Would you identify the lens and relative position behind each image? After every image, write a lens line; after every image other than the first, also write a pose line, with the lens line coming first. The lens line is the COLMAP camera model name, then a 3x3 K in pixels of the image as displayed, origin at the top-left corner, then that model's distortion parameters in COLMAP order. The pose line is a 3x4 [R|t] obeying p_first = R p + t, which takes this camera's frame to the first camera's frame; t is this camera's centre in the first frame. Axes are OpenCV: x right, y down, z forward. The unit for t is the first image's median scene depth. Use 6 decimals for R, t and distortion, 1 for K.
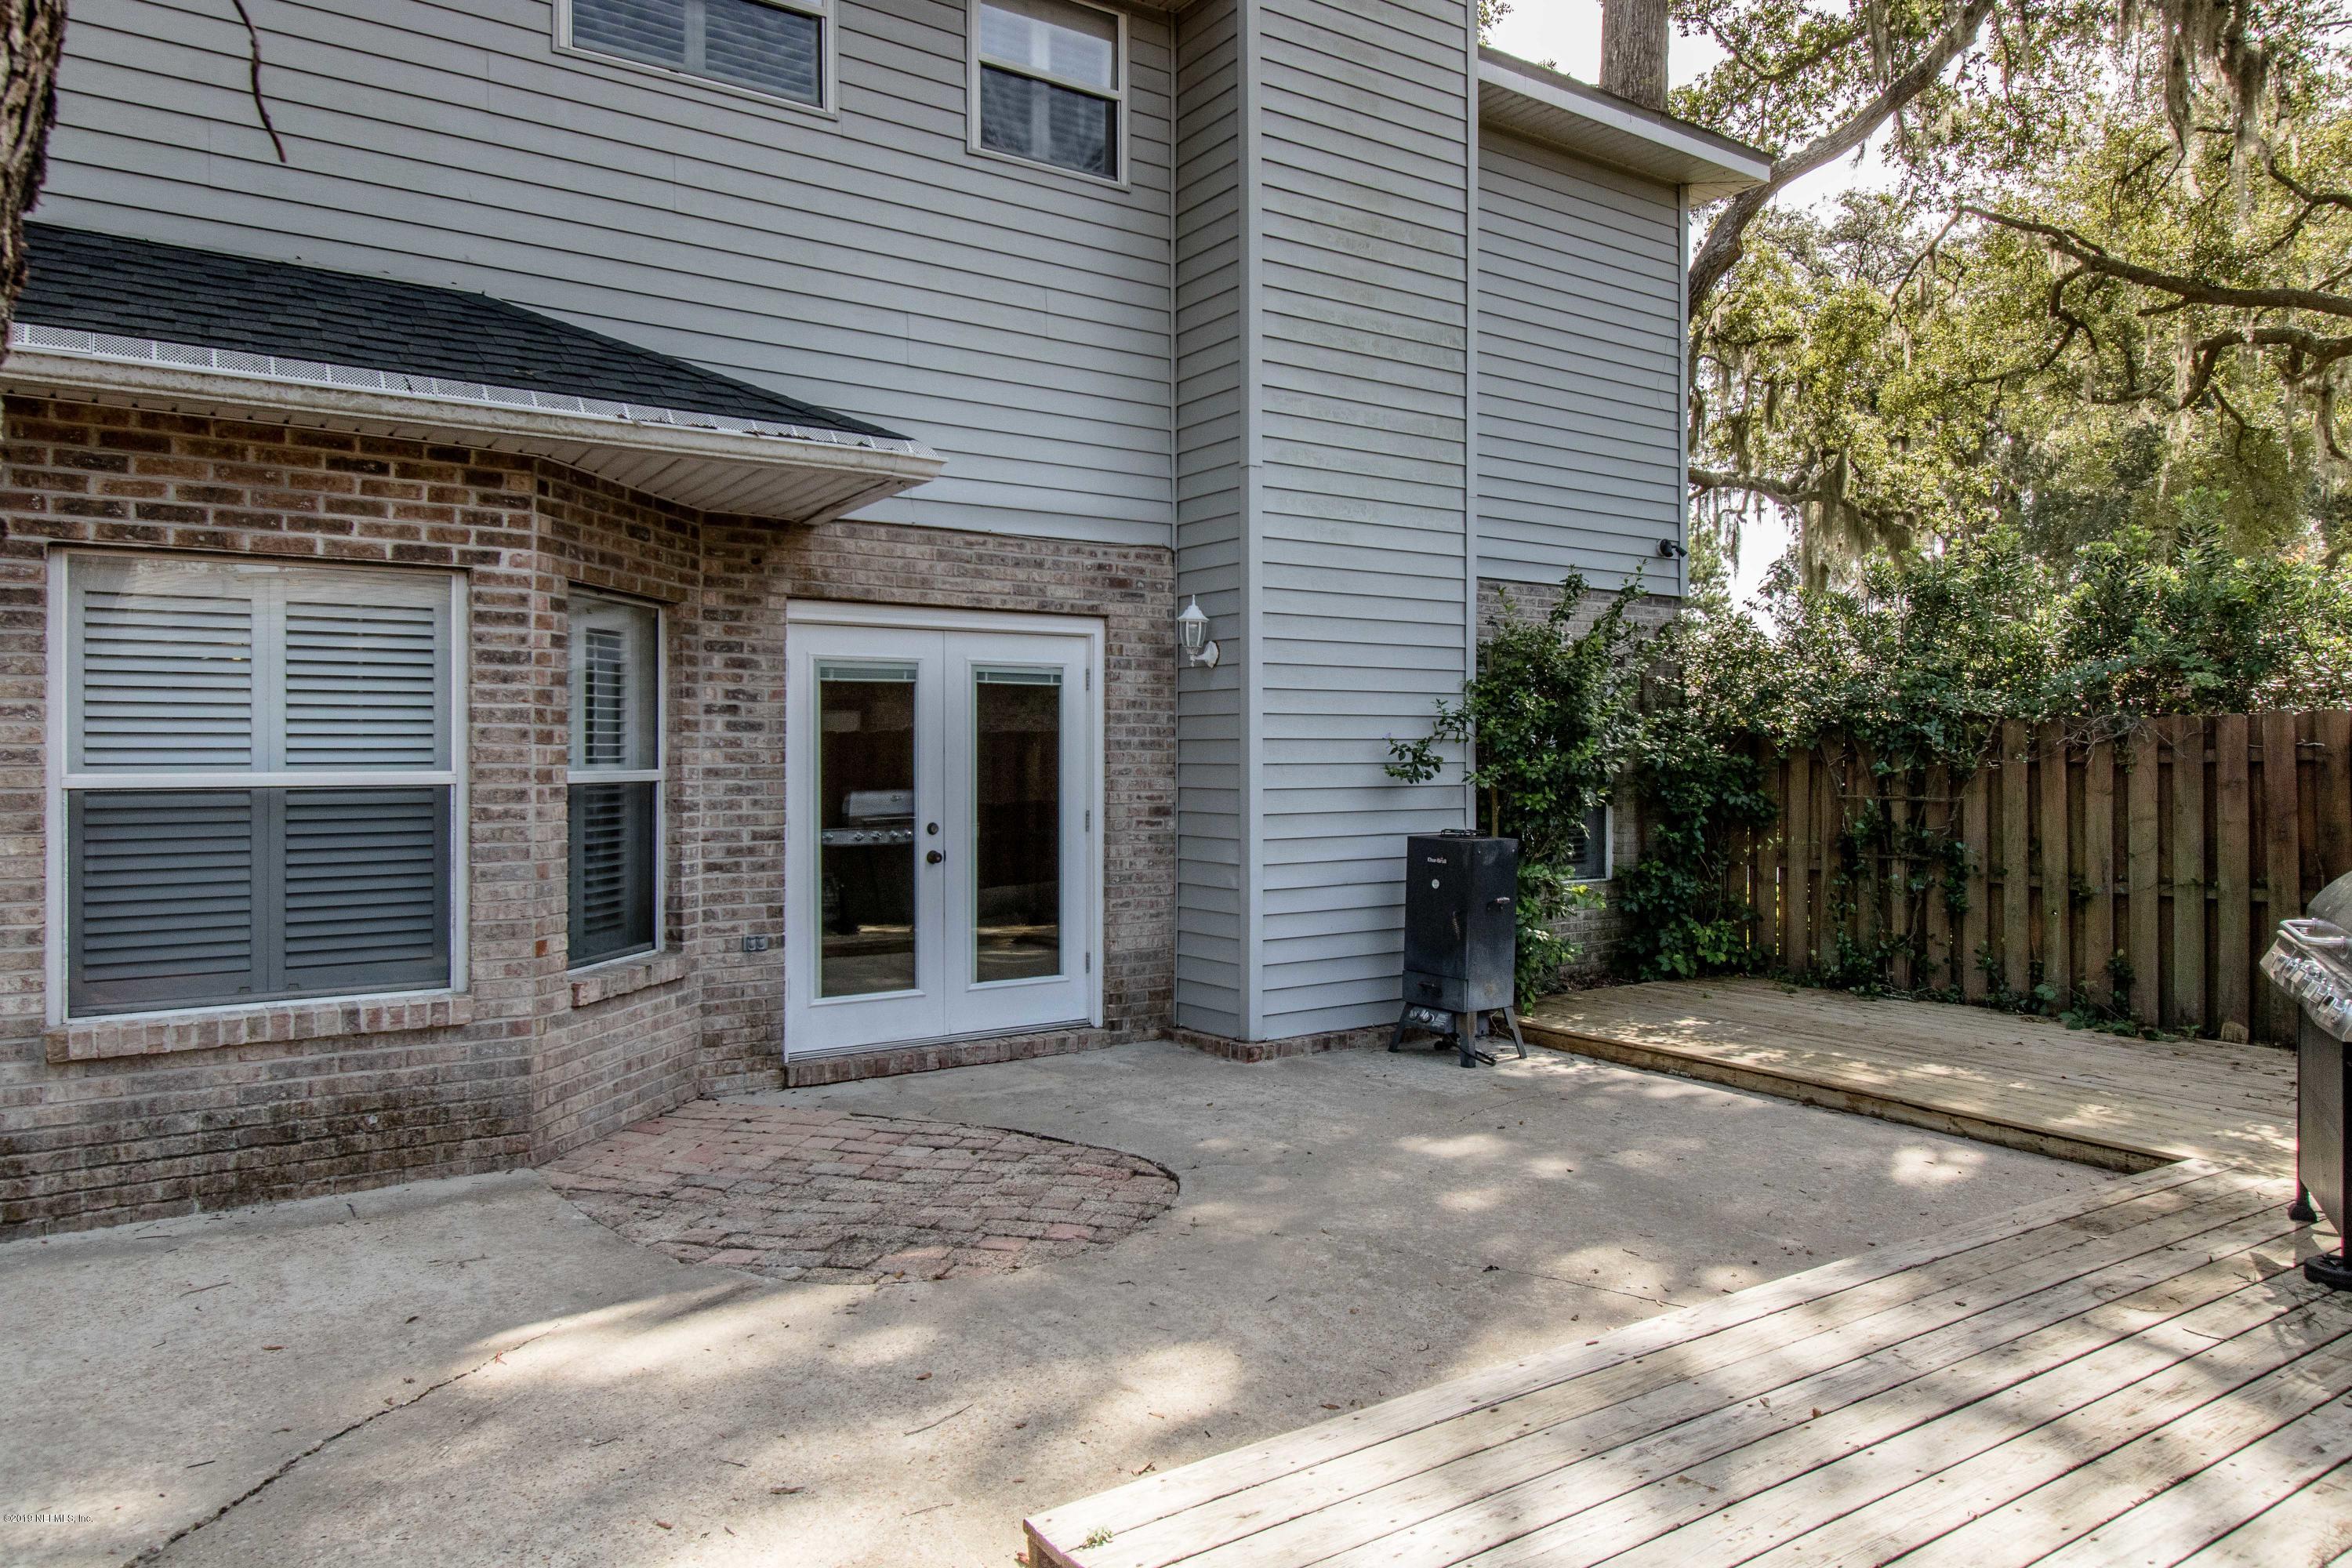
lens RADIAL K [[1549.0, 0, 1177.2], [0, 1549.0, 743.8], [0, 0, 1]] dist [0.001698, -0.002439]
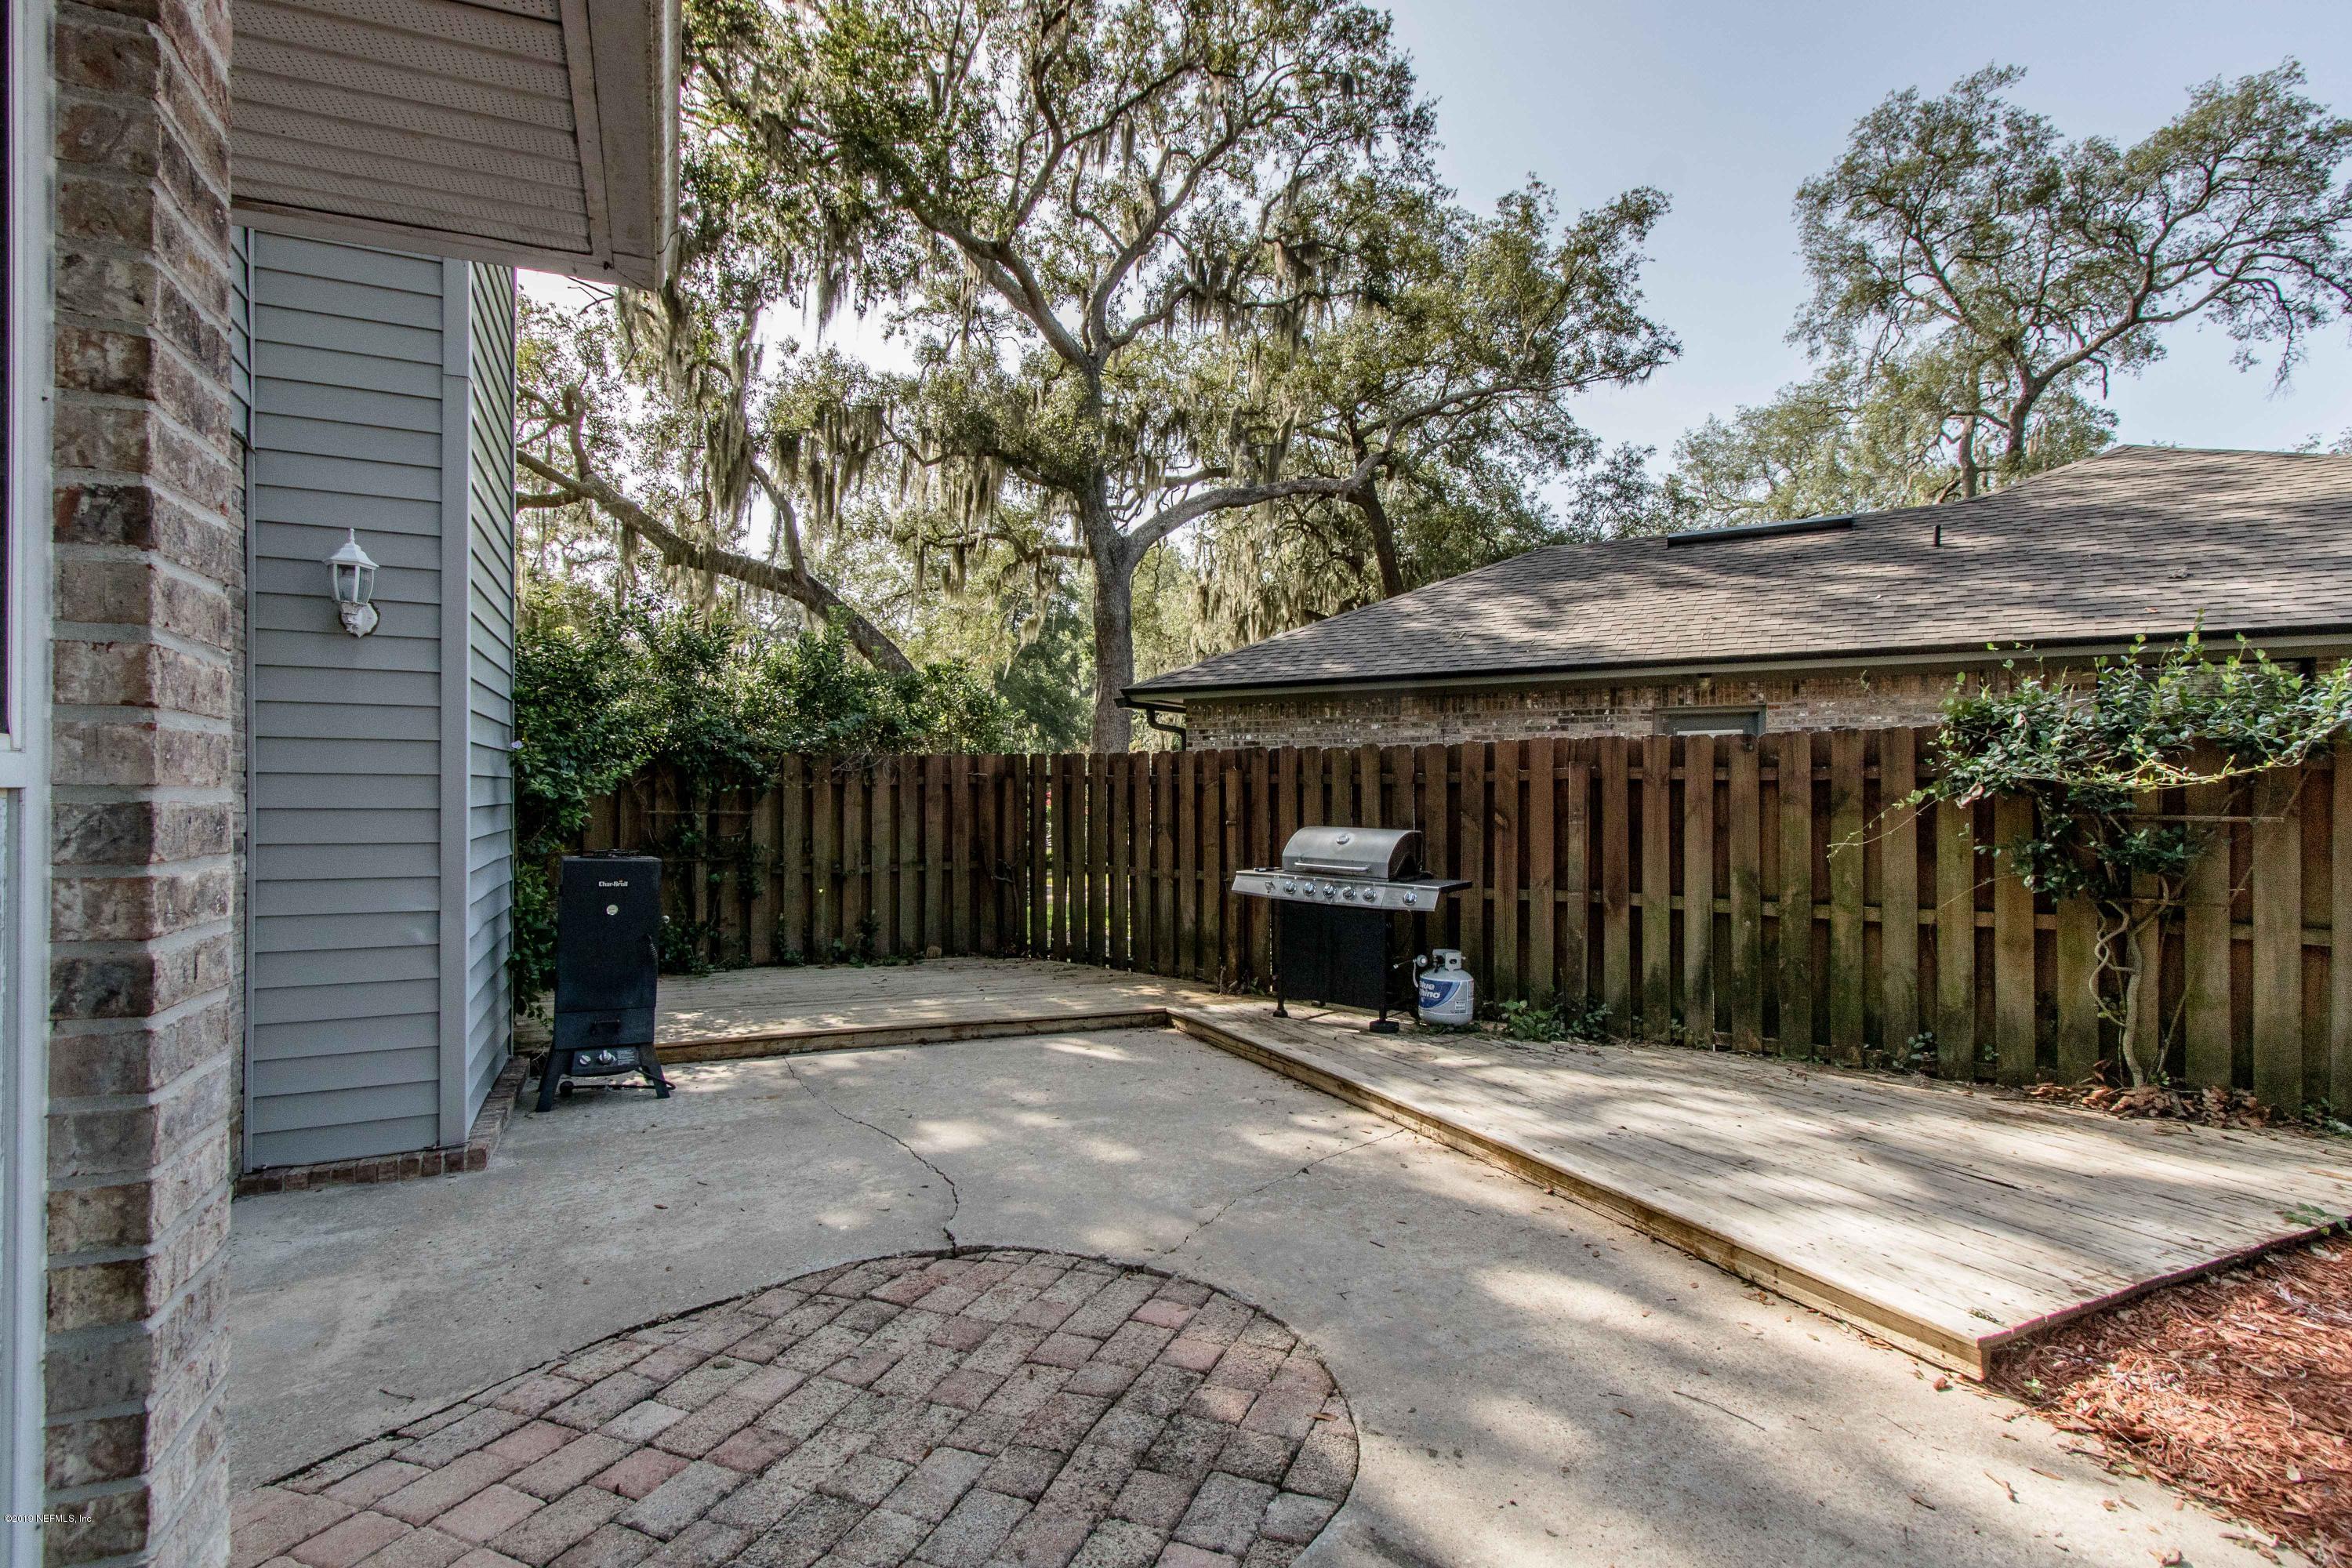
lens RADIAL K [[1114.3, 0, 1176.0], [0, 1114.3, 784.0], [0, 0, 1]] dist [0.001040, 0.000015]
pose [[0.165360, 0.010255, 0.986180, -0.388471], [-0.012659, 0.999886, -0.008275, 0.015543], [-0.986152, -0.011116, 0.165471, 0.511265]]
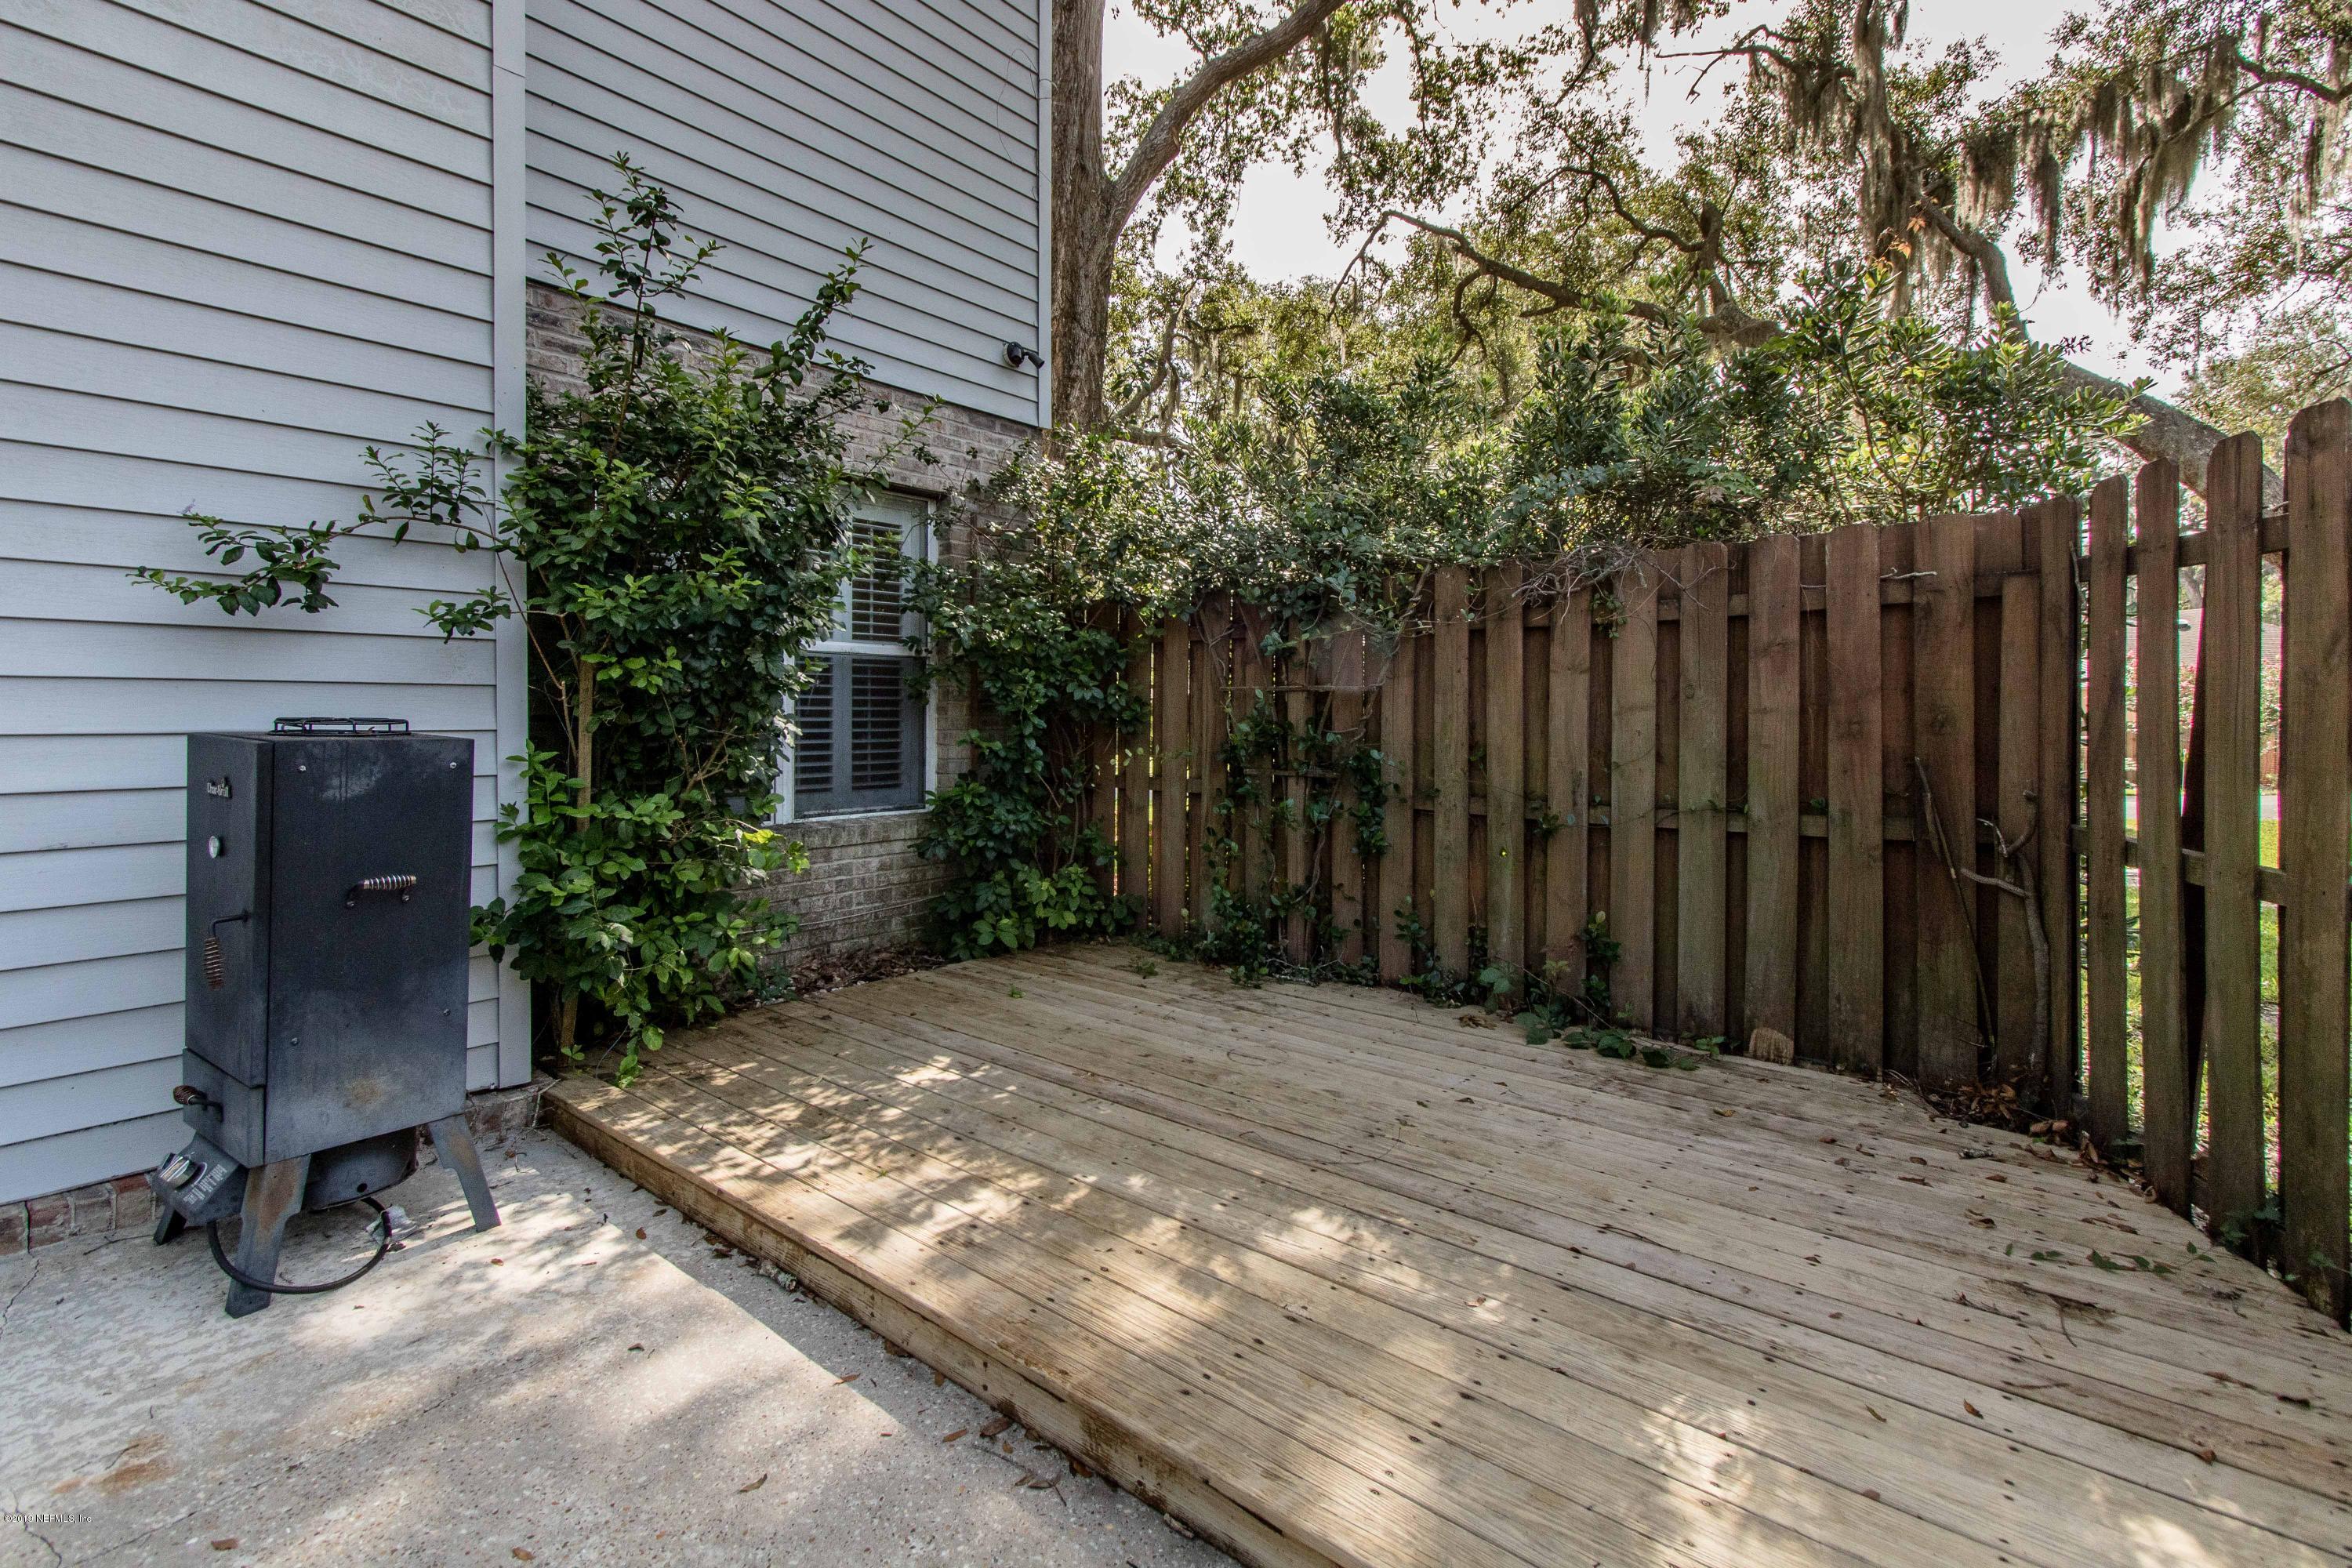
lens RADIAL K [[1094.7, 0, 1181.1], [0, 1094.7, 724.9], [0, 0, 1]] dist [-0.000665, 0.000174]
pose [[0.959060, 0.000464, 0.283202, 0.299678], [-0.006379, 0.999780, 0.019966, 0.045329], [-0.283131, -0.020955, 0.958852, 0.589200]]
